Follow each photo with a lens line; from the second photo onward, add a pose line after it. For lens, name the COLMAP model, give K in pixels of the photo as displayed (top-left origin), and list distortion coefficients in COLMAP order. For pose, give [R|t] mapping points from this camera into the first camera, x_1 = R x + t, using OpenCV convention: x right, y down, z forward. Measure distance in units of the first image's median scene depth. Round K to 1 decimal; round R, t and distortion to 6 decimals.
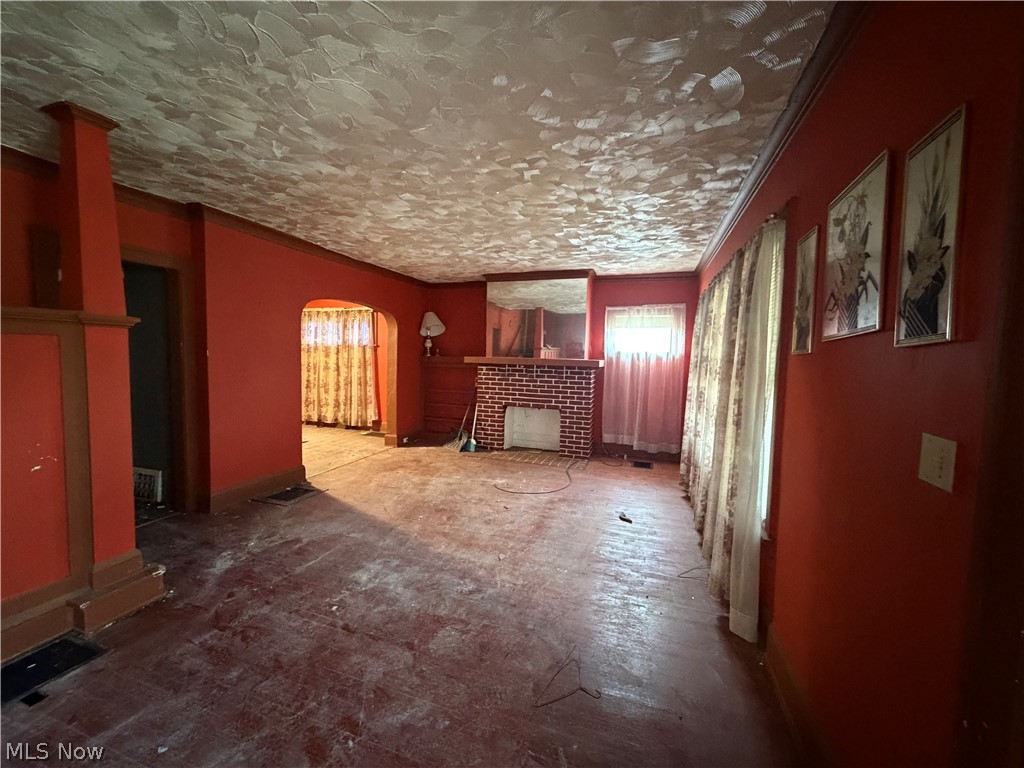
lens RADIAL K [[406.9, 0, 512.0], [0, 406.9, 384.0], [0, 0, 1]] dist [0.001793, -0.000186]
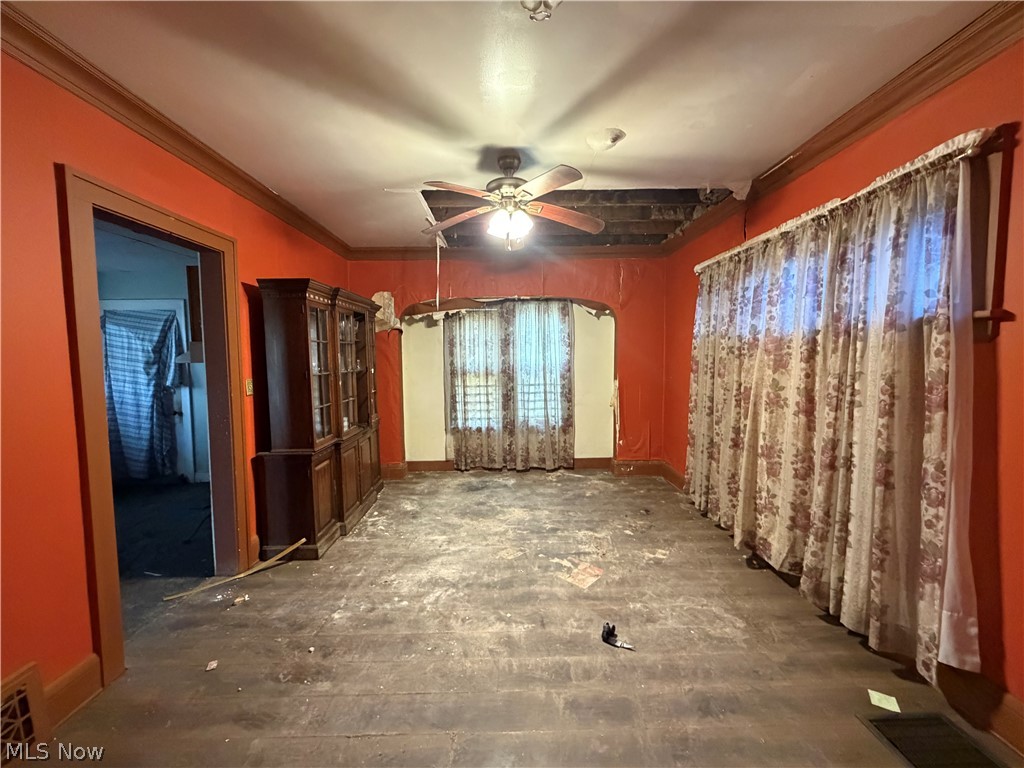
lens RADIAL K [[406.9, 0, 512.0], [0, 406.9, 384.0], [0, 0, 1]] dist [0.001793, -0.000186]
pose [[0.330675, 0.035324, -0.943083, -0.218322], [-0.046622, 0.998691, 0.021059, -0.052618], [0.942592, 0.037004, 0.331889, 0.704020]]
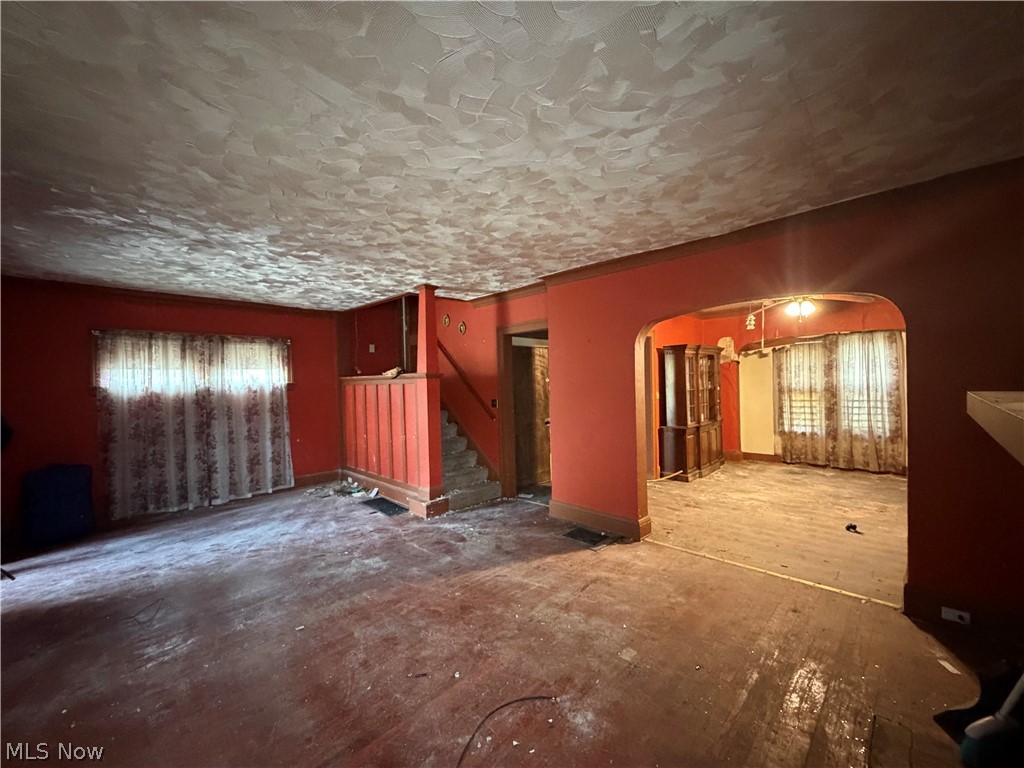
lens RADIAL K [[406.9, 0, 512.0], [0, 406.9, 384.0], [0, 0, 1]] dist [0.001793, -0.000186]
pose [[-0.441426, -0.007346, -0.897268, 0.221183], [-0.047919, 0.998733, 0.015397, -0.051725], [0.896017, 0.049793, -0.441219, 0.695947]]
